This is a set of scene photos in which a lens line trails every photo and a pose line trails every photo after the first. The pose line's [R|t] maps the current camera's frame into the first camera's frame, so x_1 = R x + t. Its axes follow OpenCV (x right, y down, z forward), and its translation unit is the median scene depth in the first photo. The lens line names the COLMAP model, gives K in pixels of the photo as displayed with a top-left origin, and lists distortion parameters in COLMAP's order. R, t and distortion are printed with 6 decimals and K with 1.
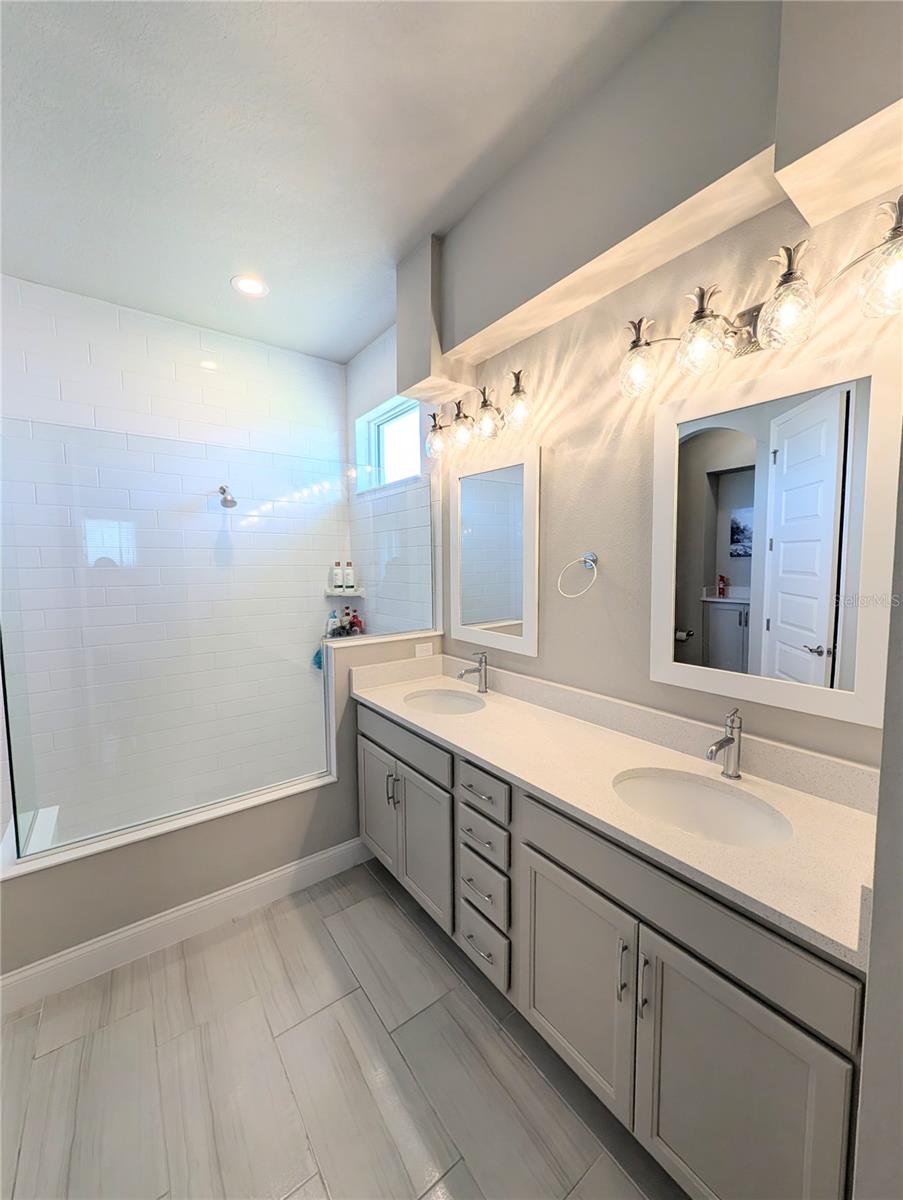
lens RADIAL K [[457.8, 0, 455.6], [0, 457.8, 603.9], [0, 0, 1]] dist [-0.000161, -0.000091]
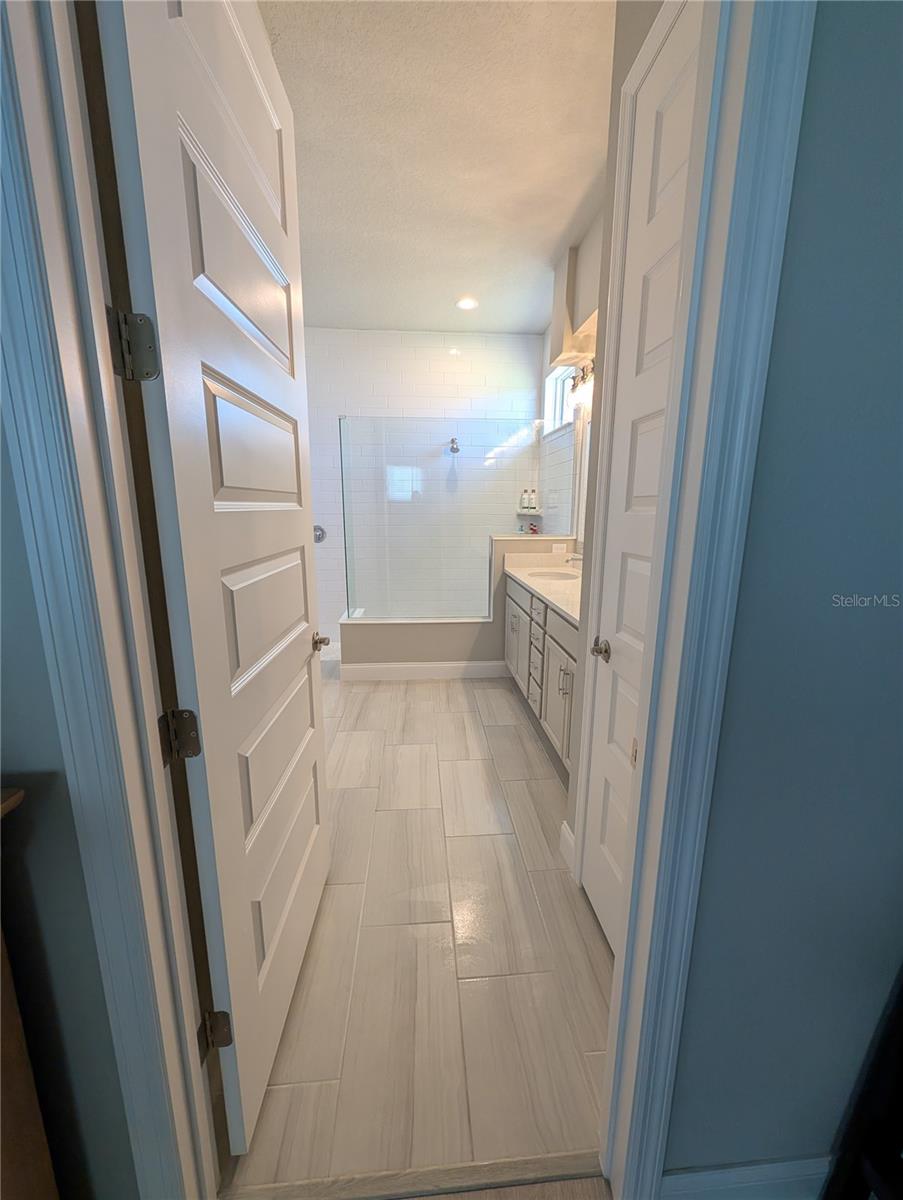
lens RADIAL K [[457.8, 0, 455.6], [0, 457.8, 603.9], [0, 0, 1]] dist [-0.000161, -0.000091]
pose [[0.847554, 0.119390, -0.517106, 0.468653], [-0.053844, 0.988684, 0.140016, 0.099462], [0.527971, -0.090827, 0.844391, -0.448254]]
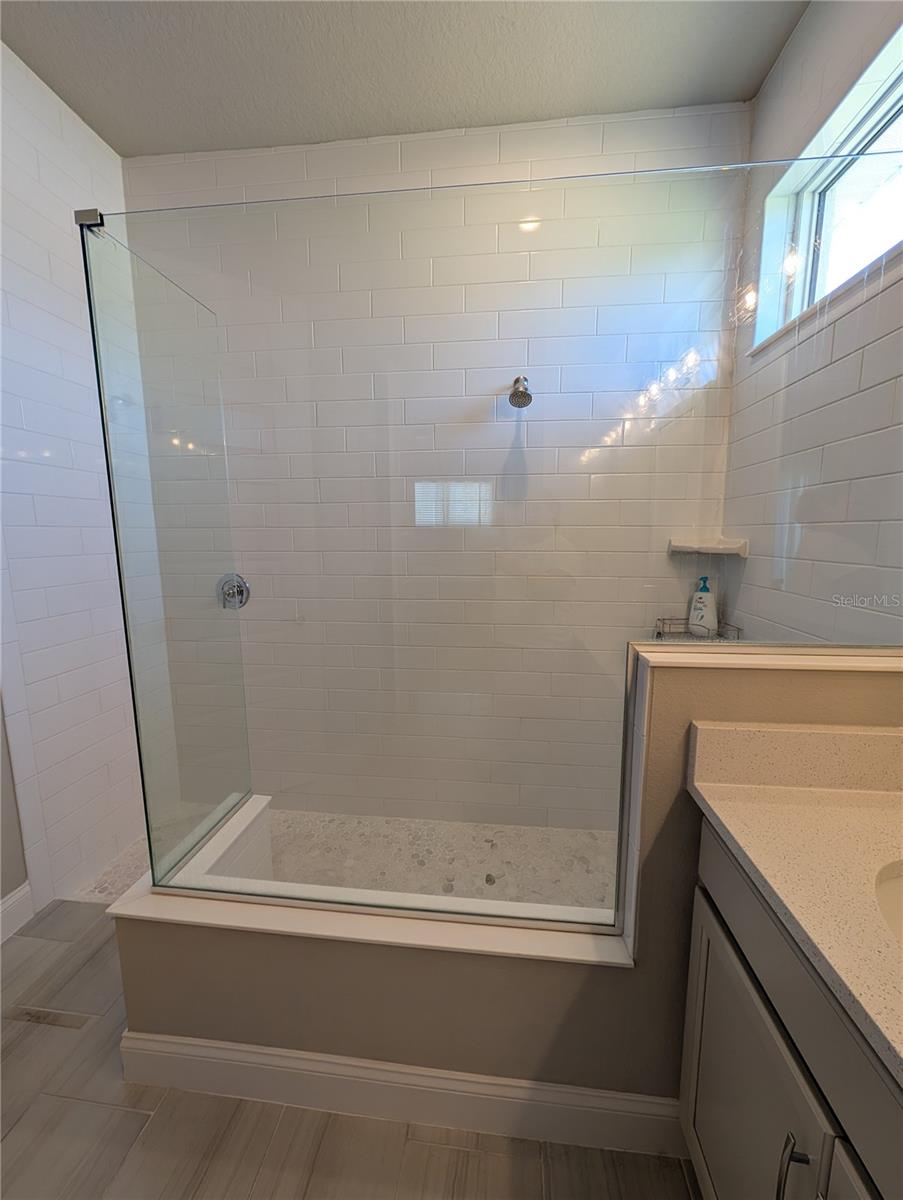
lens RADIAL K [[457.8, 0, 455.6], [0, 457.8, 603.9], [0, 0, 1]] dist [-0.000161, -0.000091]
pose [[0.732168, 0.102516, -0.673365, -0.124246], [-0.057917, 0.994398, 0.088416, 0.018274], [0.678657, -0.025736, 0.734004, 0.574834]]
